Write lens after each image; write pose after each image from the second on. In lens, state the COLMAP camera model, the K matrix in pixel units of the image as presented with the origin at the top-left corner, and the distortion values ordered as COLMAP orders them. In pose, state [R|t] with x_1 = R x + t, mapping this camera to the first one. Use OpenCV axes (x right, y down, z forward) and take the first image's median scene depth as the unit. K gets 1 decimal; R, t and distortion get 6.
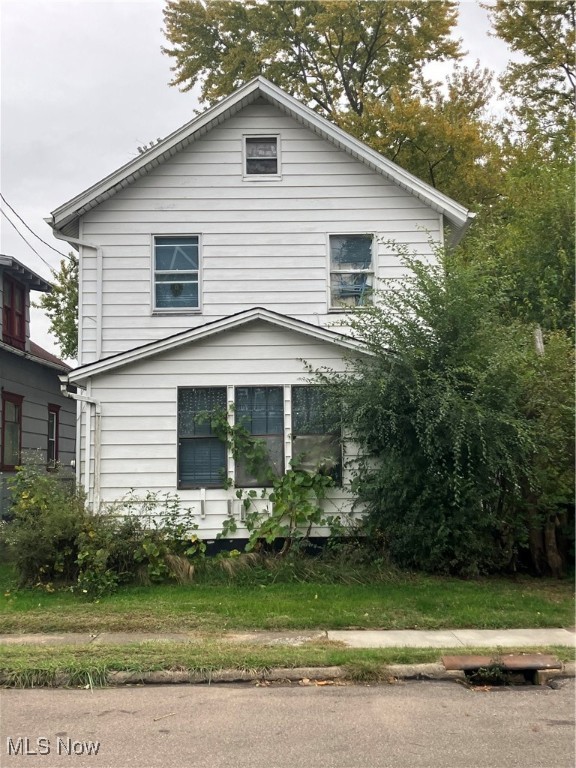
lens RADIAL K [[947.2, 0, 288.0], [0, 947.2, 384.0], [0, 0, 1]] dist [0.078222, 0.008119]
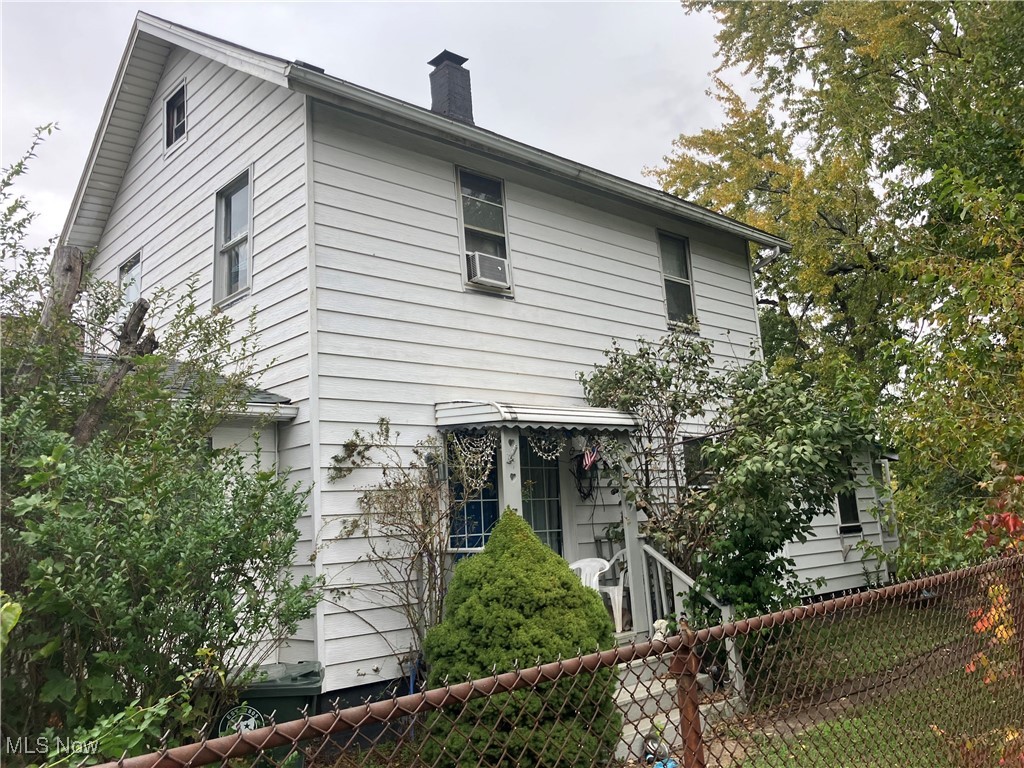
lens RADIAL K [[839.9, 0, 512.0], [0, 839.9, 384.0], [0, 0, 1]] dist [0.016321, 0.001720]
pose [[0.690003, -0.162710, -0.705281, 0.663890], [0.126682, 0.986513, -0.103653, 0.063610], [0.712635, -0.017825, 0.701309, 0.875182]]
